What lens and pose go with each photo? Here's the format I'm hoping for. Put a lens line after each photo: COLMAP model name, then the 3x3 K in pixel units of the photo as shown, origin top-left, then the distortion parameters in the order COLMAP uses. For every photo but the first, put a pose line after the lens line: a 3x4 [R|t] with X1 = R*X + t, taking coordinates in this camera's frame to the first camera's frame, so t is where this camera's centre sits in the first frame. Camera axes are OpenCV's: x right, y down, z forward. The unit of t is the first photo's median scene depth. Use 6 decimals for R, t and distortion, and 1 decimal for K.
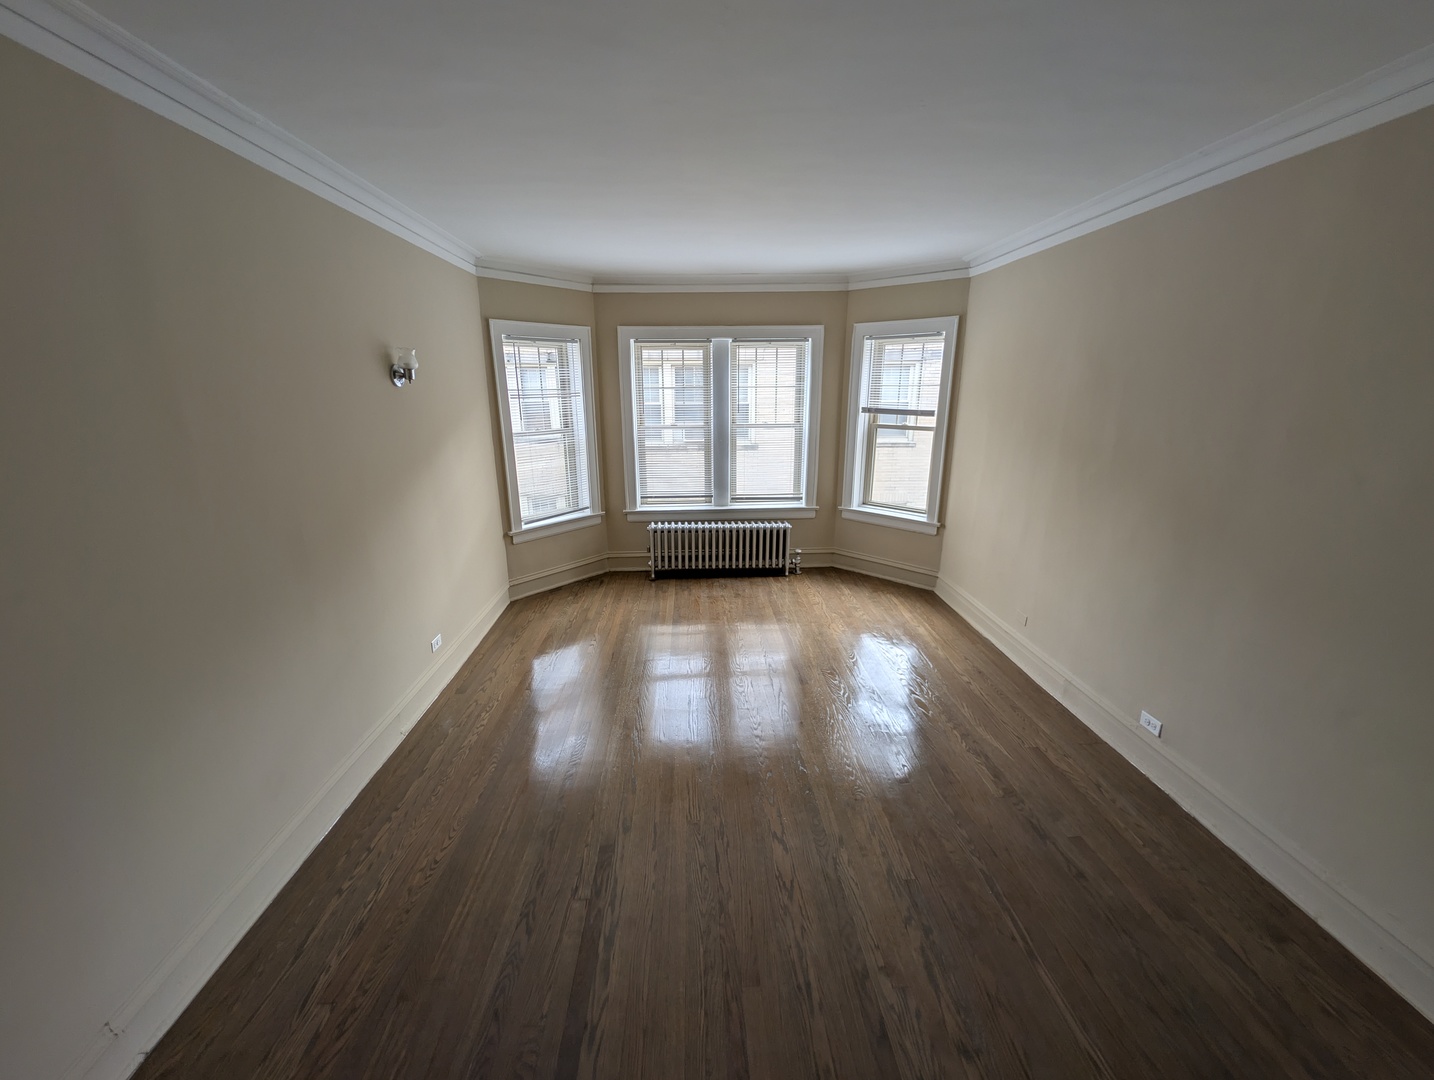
lens RADIAL K [[556.2, 0, 714.0], [0, 556.2, 533.8], [0, 0, 1]] dist [0.008102, -0.001104]
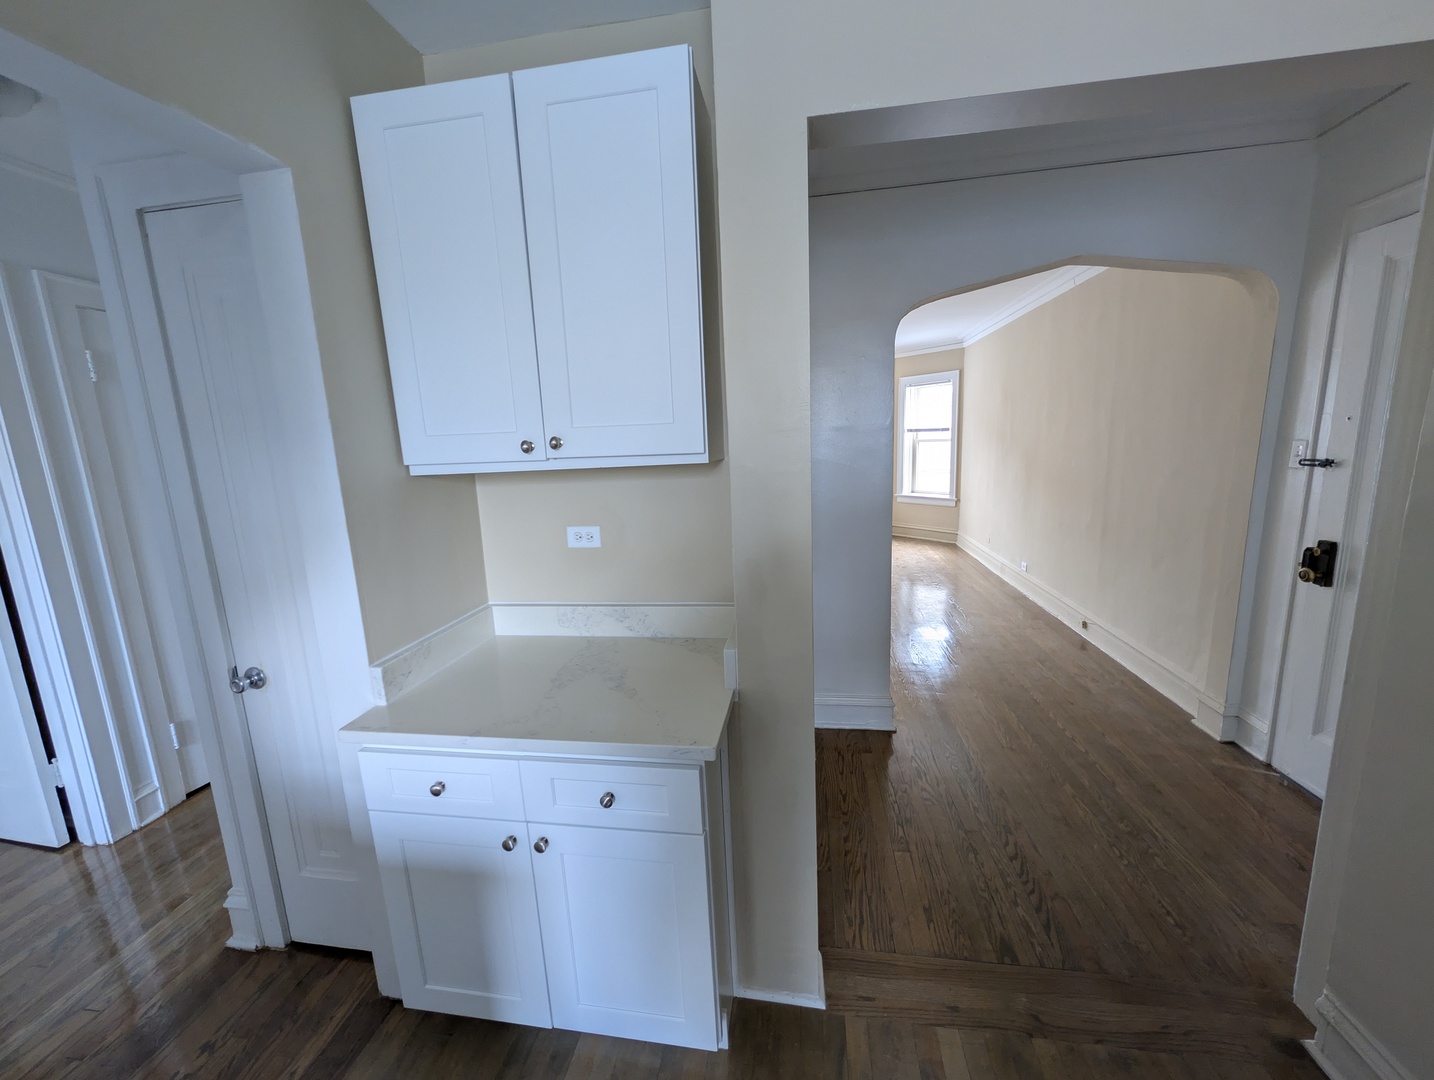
lens RADIAL K [[556.2, 0, 710.5], [0, 556.2, 537.7], [0, 0, 1]] dist [0.008102, -0.001104]
pose [[0.977784, -0.004238, -0.209572, 0.056218], [-0.013798, 0.996326, -0.084524, 0.232477], [0.209161, 0.085538, 0.974133, -0.658732]]
